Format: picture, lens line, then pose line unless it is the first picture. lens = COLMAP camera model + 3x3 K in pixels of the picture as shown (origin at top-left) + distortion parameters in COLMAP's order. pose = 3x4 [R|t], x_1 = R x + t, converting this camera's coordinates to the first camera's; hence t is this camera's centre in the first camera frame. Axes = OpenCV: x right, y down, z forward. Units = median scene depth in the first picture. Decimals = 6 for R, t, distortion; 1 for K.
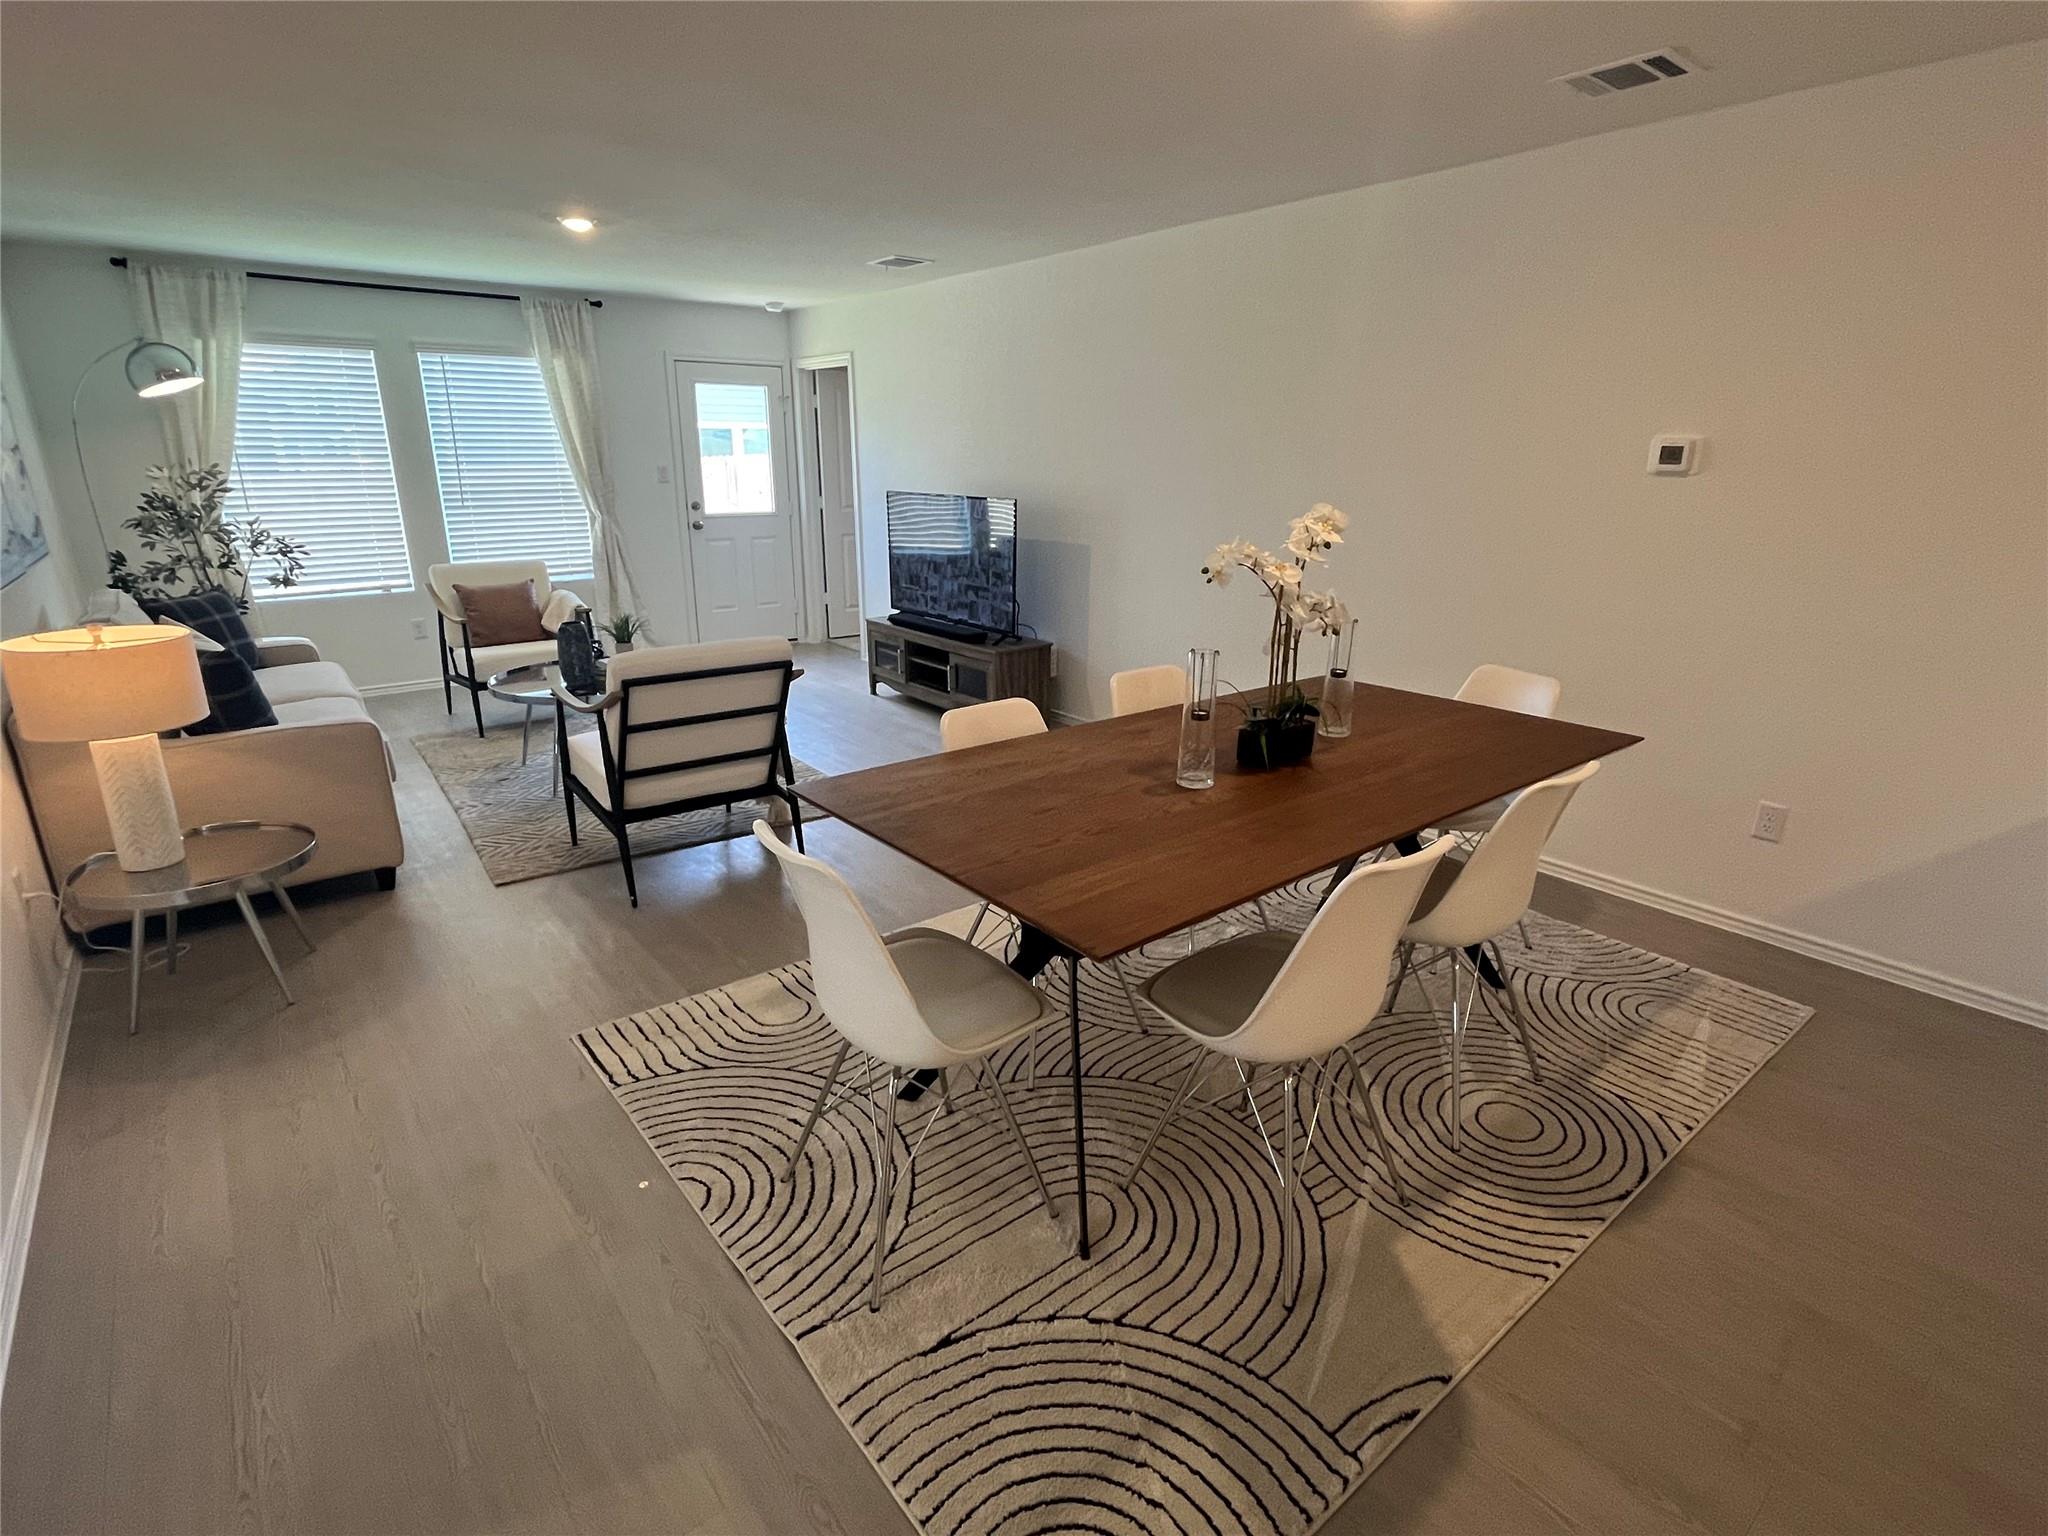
lens RADIAL K [[1010.1, 0, 1025.1], [0, 1010.1, 766.6], [0, 0, 1]] dist [0.002700, 0.000524]
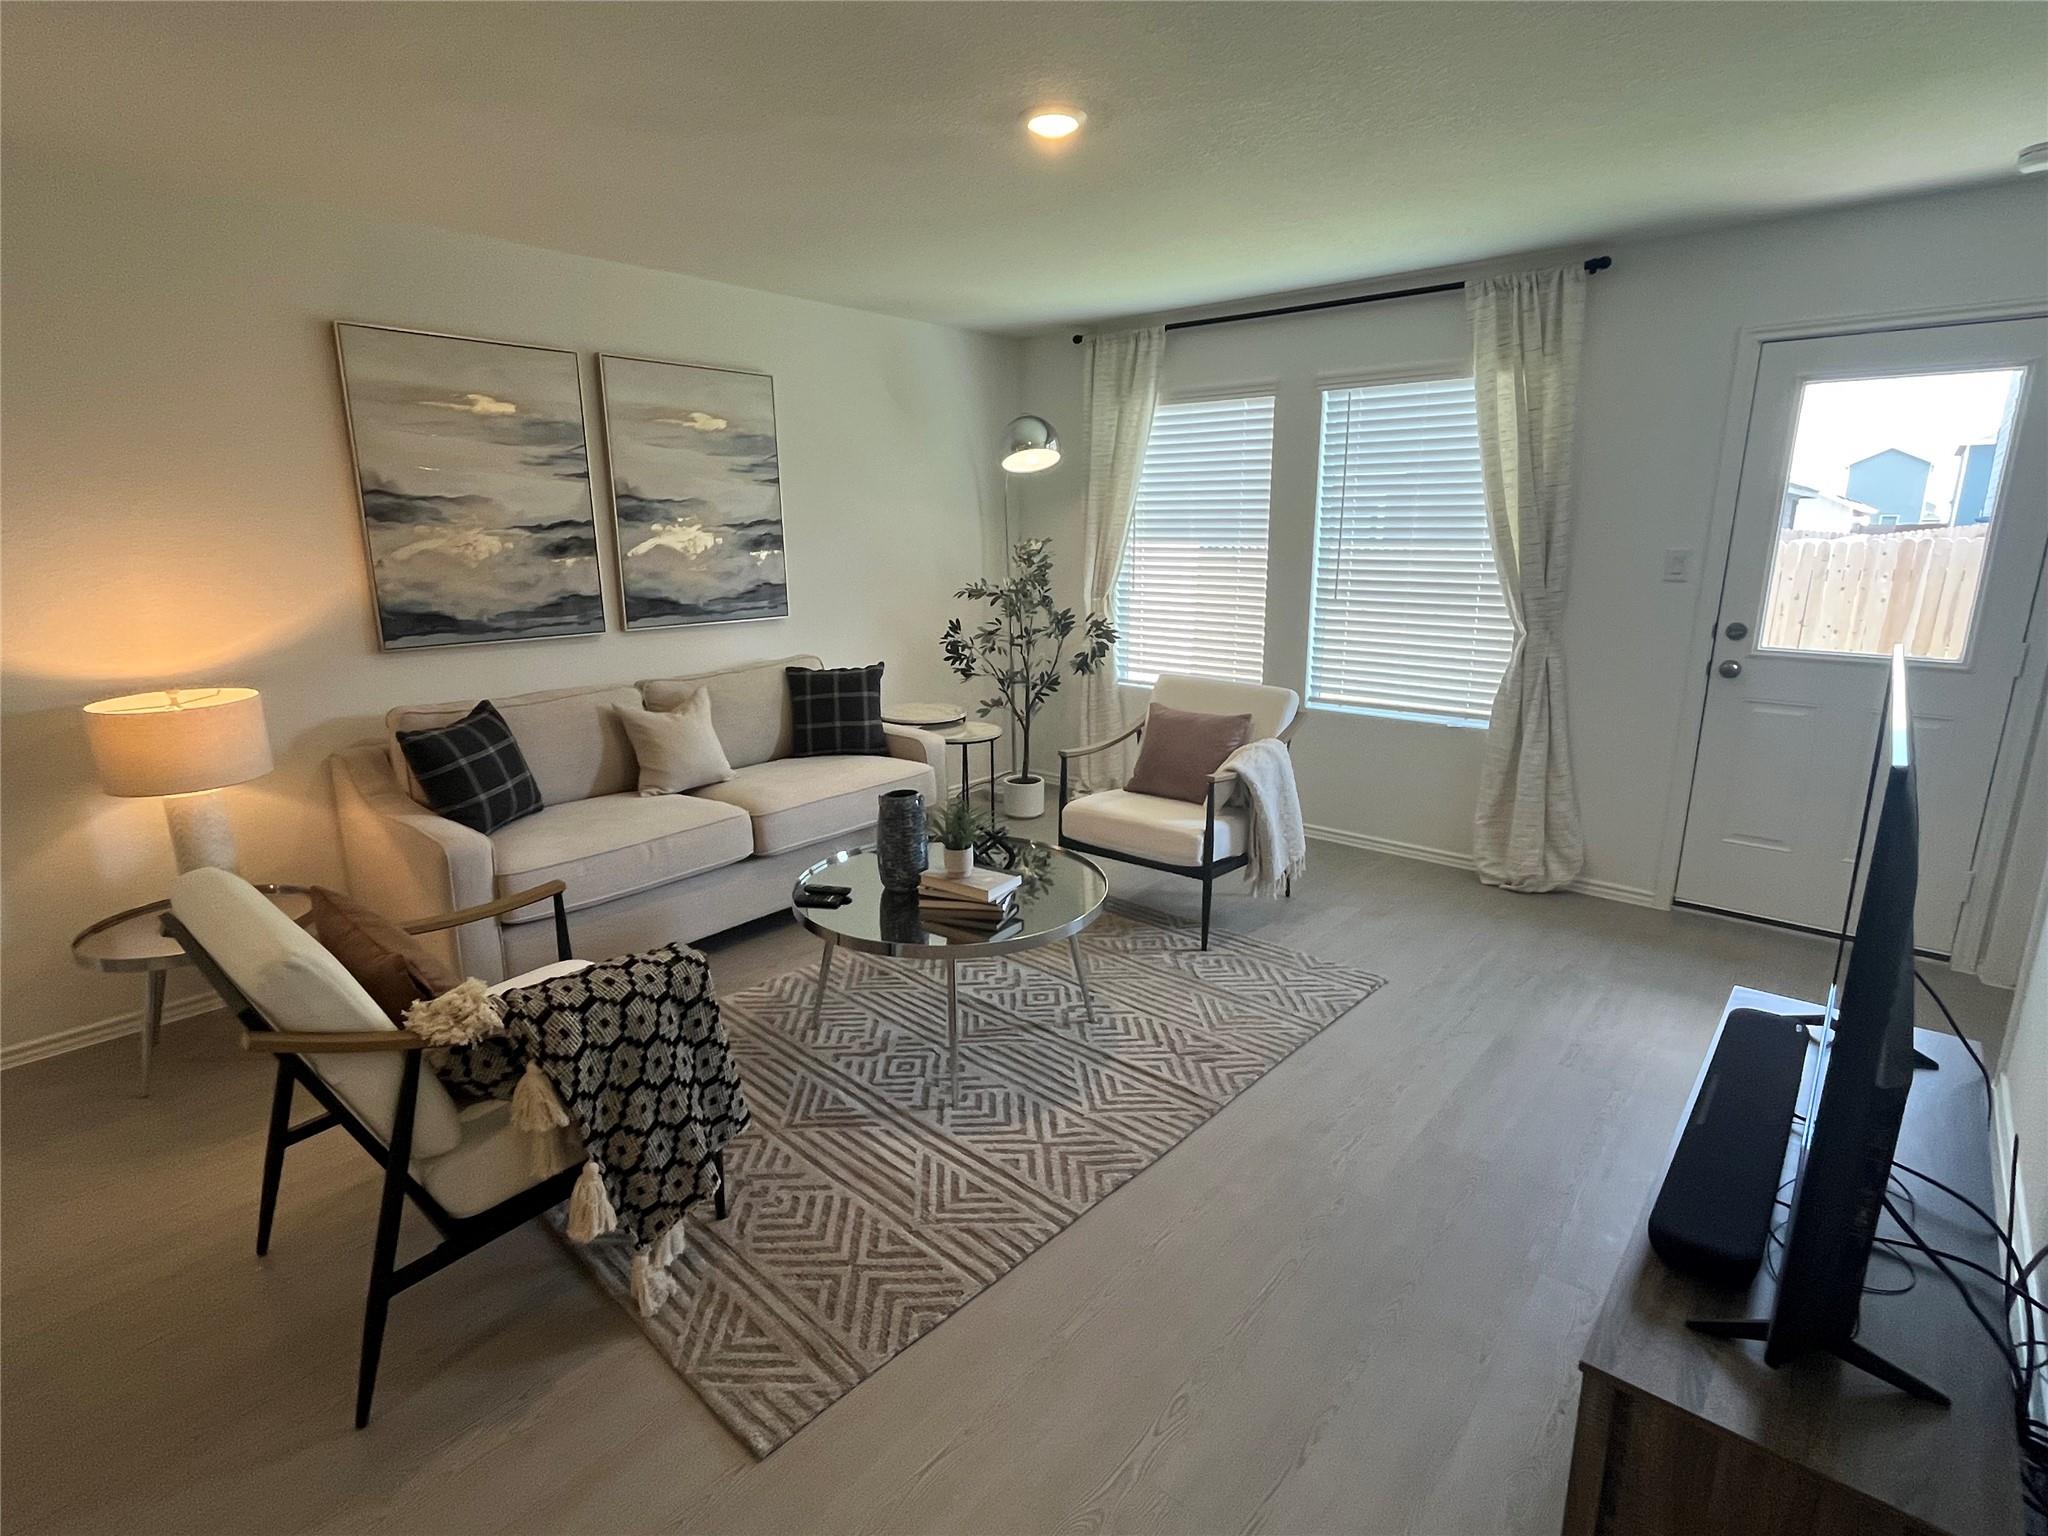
lens RADIAL K [[1010.1, 0, 1023.6], [0, 1010.1, 763.9], [0, 0, 1]] dist [0.002700, 0.000524]
pose [[0.185071, 0.225611, -0.956477, 0.116729], [-0.291688, 0.942040, 0.165766, -0.213346], [0.938439, 0.248315, 0.240152, 0.685707]]
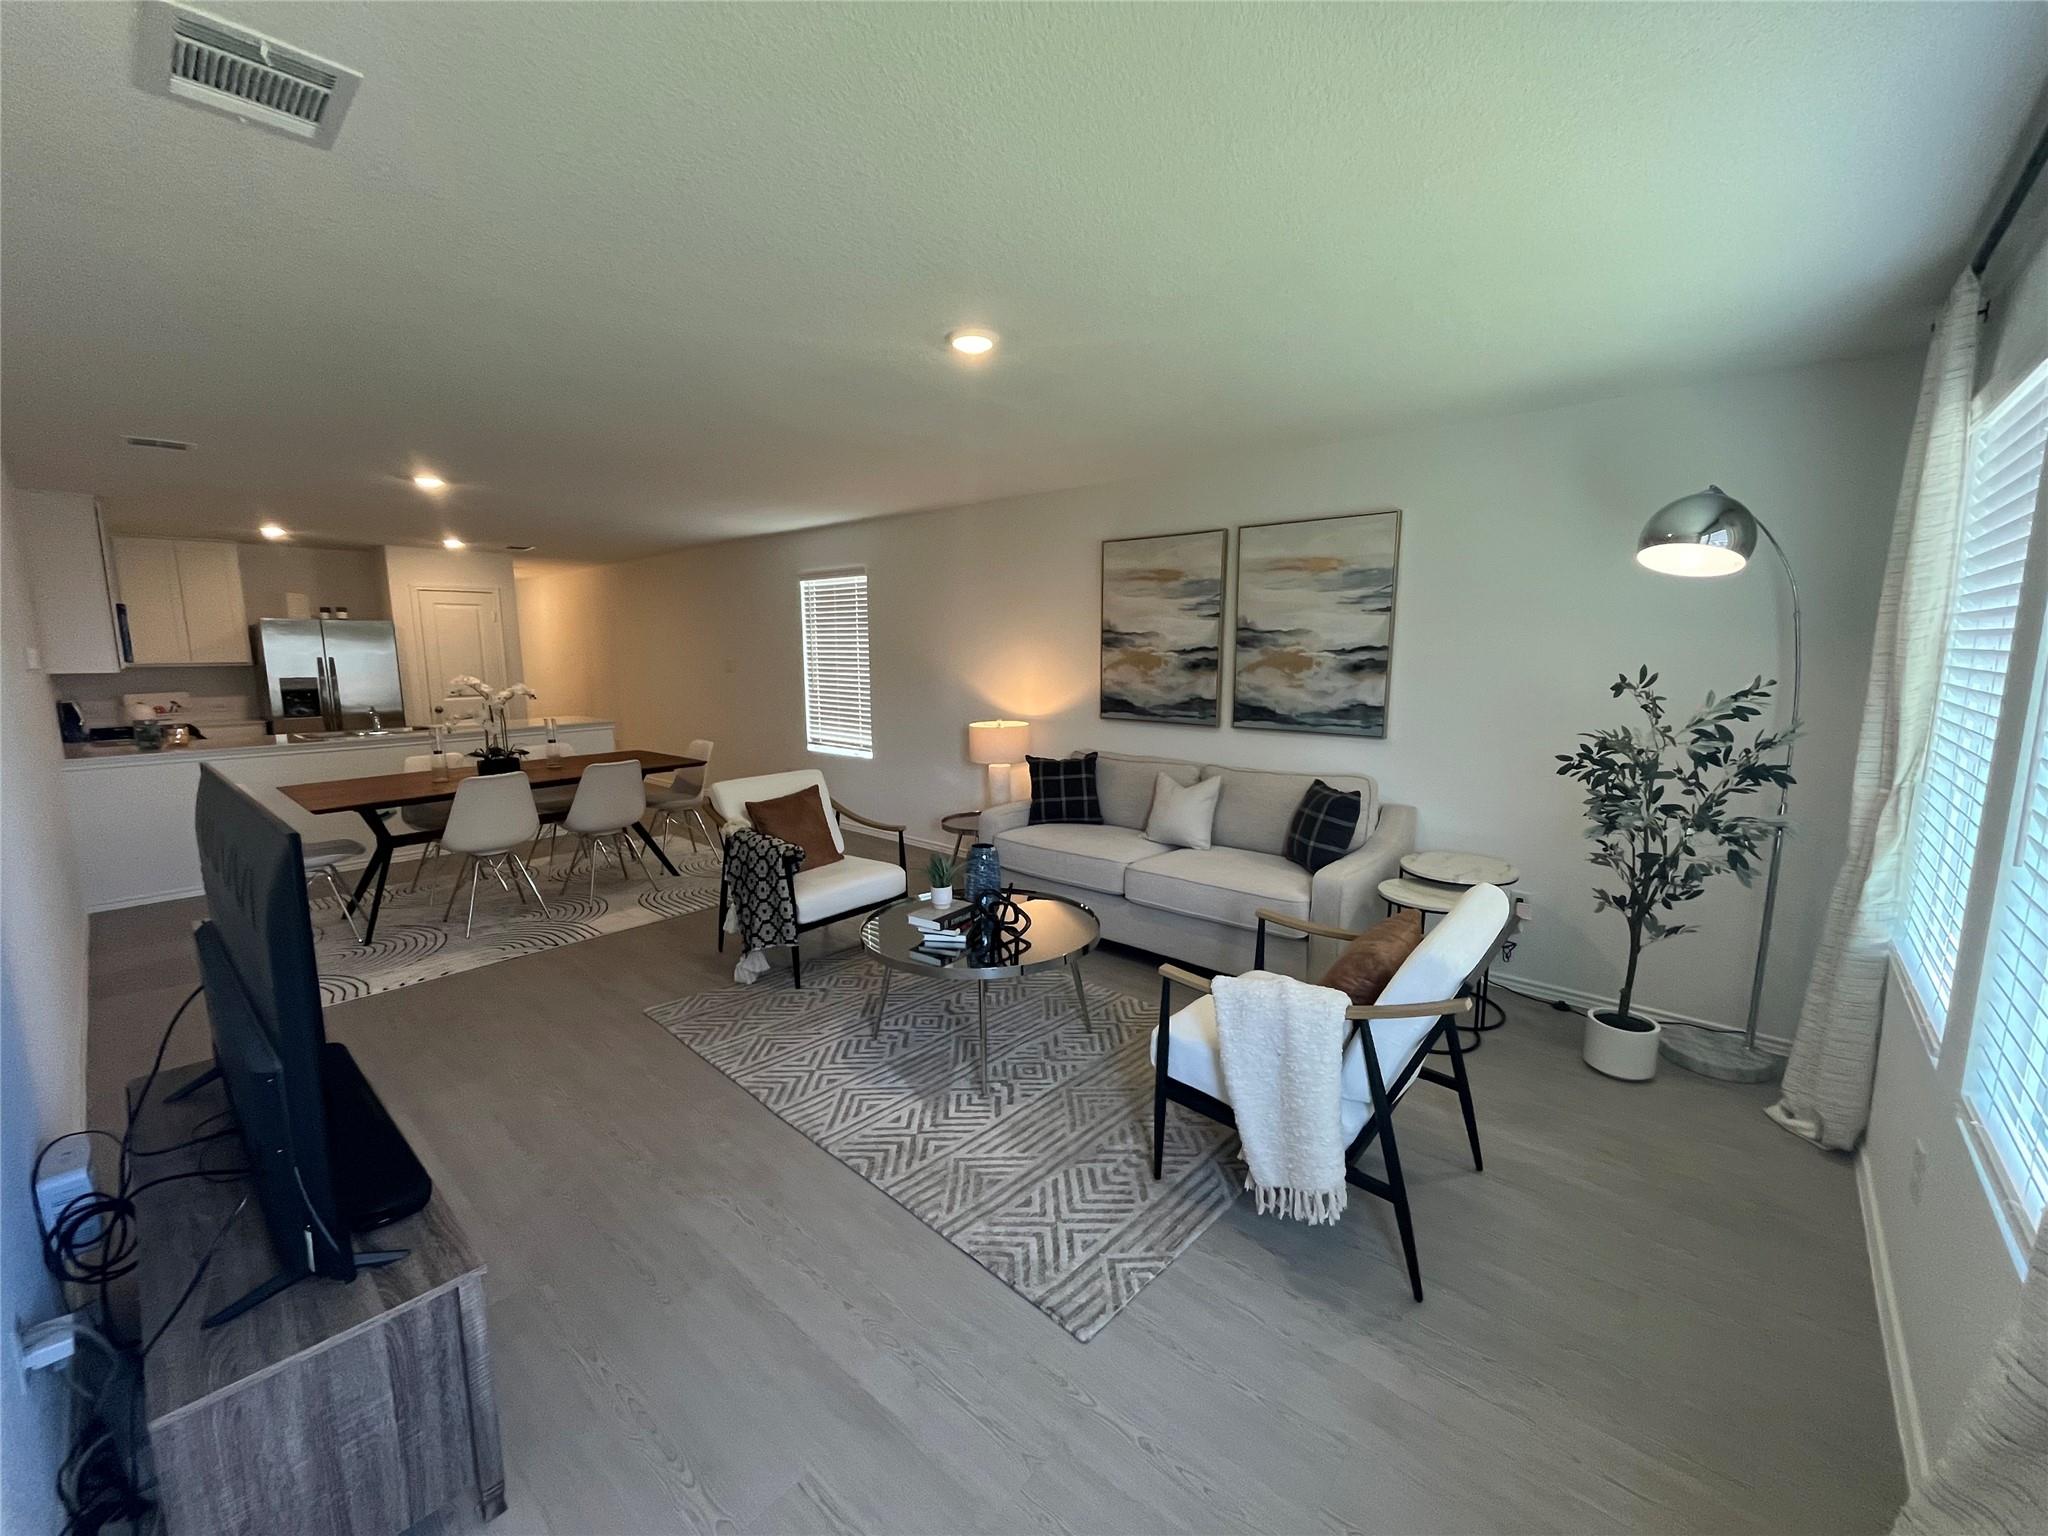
lens RADIAL K [[823.1, 0, 1021.9], [0, 823.1, 771.8], [0, 0, 1]] dist [-0.017940, 0.000009]
pose [[-0.986150, 0.026214, -0.163769, -0.309576], [-0.048641, 0.898300, 0.436683, -0.390389], [0.158560, 0.438601, -0.884583, 1.233465]]
